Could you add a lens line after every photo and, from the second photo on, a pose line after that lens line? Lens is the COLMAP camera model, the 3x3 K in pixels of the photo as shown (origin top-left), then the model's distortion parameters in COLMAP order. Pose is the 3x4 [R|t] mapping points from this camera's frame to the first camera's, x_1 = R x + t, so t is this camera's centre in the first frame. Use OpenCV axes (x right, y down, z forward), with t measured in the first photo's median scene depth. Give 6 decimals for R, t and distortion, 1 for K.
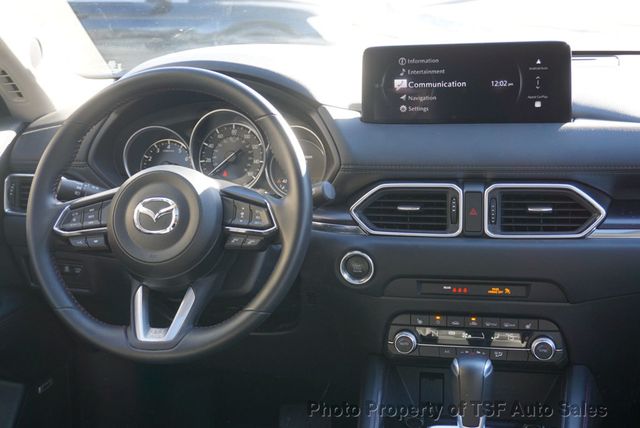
lens RADIAL K [[907.5, 0, 320.0], [0, 907.5, 214.0], [0, 0, 1]] dist [0.048003, 0.030164]
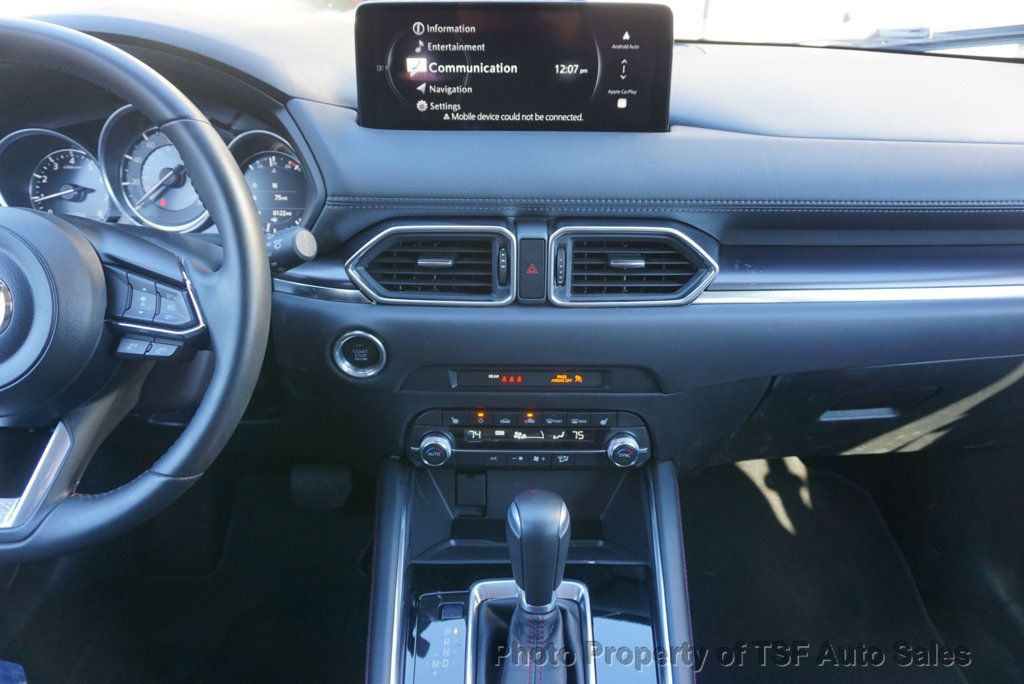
lens RADIAL K [[719.6, 0, 512.0], [0, 719.6, 342.0], [0, 0, 1]] dist [-0.029014, 0.003409]
pose [[0.977691, -0.050574, 0.203871, 0.042782], [0.006956, 0.977844, 0.209219, -0.059676], [-0.209935, -0.203133, 0.956381, 0.477550]]
